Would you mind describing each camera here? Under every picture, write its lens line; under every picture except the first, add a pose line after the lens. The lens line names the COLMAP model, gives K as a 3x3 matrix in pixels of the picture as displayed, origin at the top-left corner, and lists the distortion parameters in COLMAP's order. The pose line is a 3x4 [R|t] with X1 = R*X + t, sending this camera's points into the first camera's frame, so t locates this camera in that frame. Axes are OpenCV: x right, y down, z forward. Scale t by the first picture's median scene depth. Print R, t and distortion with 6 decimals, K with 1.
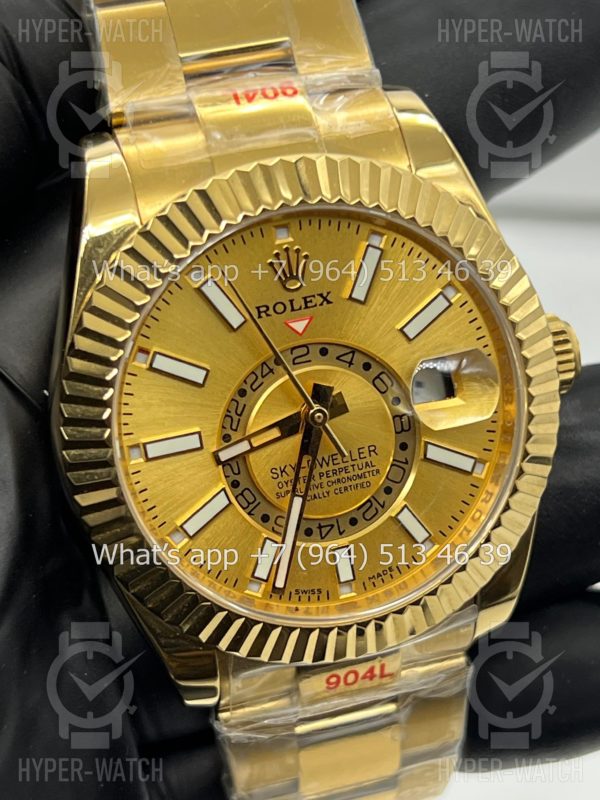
lens RADIAL K [[1803.3, 0, 294.3], [0, 1803.3, 400.5], [0, 0, 1]] dist [0.282969, 0.000000]
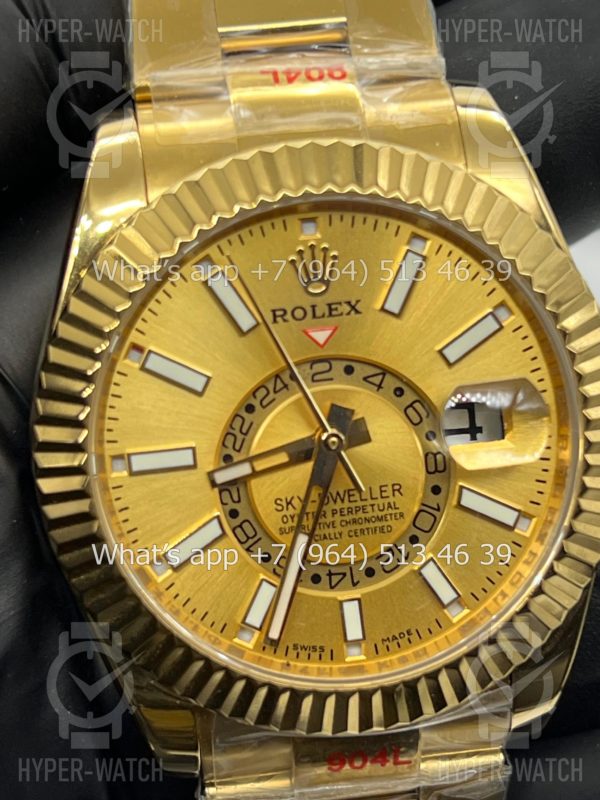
lens RADIAL K [[1803.3, 0, 291.7], [0, 1803.3, 406.0], [0, 0, 1]] dist [0.282969, 0.000000]
pose [[0.988533, 0.078369, -0.129078, 0.101899], [-0.088906, 0.992981, -0.077998, 0.059824], [0.122059, 0.088580, 0.988562, 0.142120]]
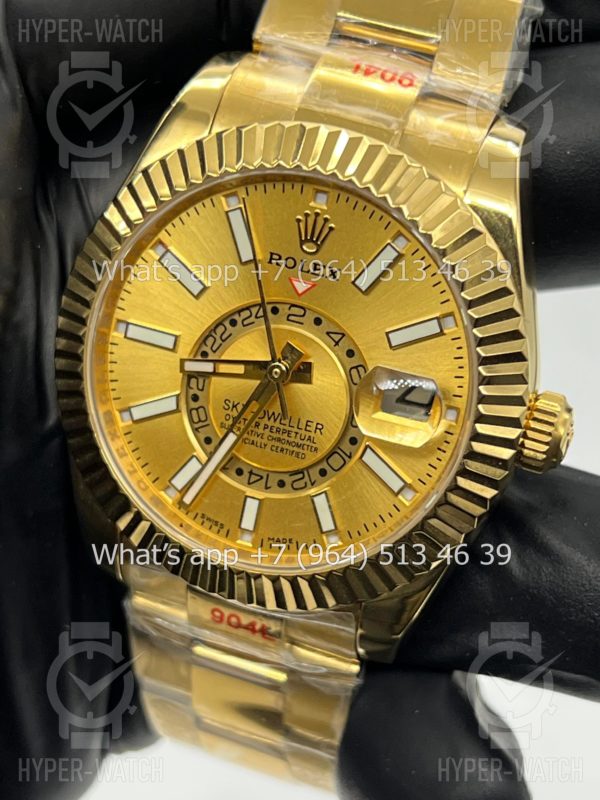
lens RADIAL K [[1803.3, 0, 301.2], [0, 1803.3, 404.0], [0, 0, 1]] dist [0.282969, 0.000000]
pose [[0.804422, 0.436203, -0.403276, 0.447175], [-0.437200, 0.894308, 0.095236, -0.079072], [0.402195, 0.099702, 0.910109, 0.054234]]
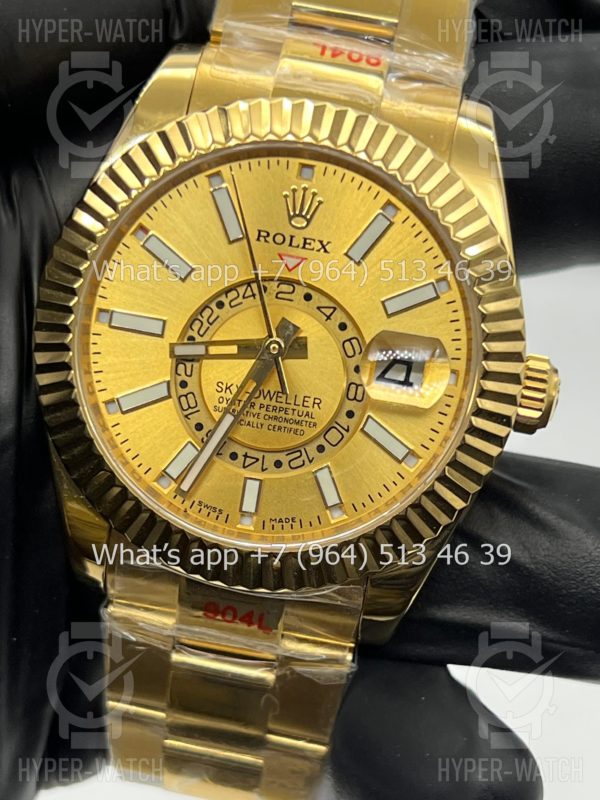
lens RADIAL K [[1803.3, 0, 293.0], [0, 1803.3, 421.3], [0, 0, 1]] dist [0.282969, 0.000000]
pose [[0.902104, 0.346576, -0.257085, 0.300942], [-0.377129, 0.922753, -0.079373, 0.124832], [0.209717, 0.168557, 0.963124, 0.004640]]
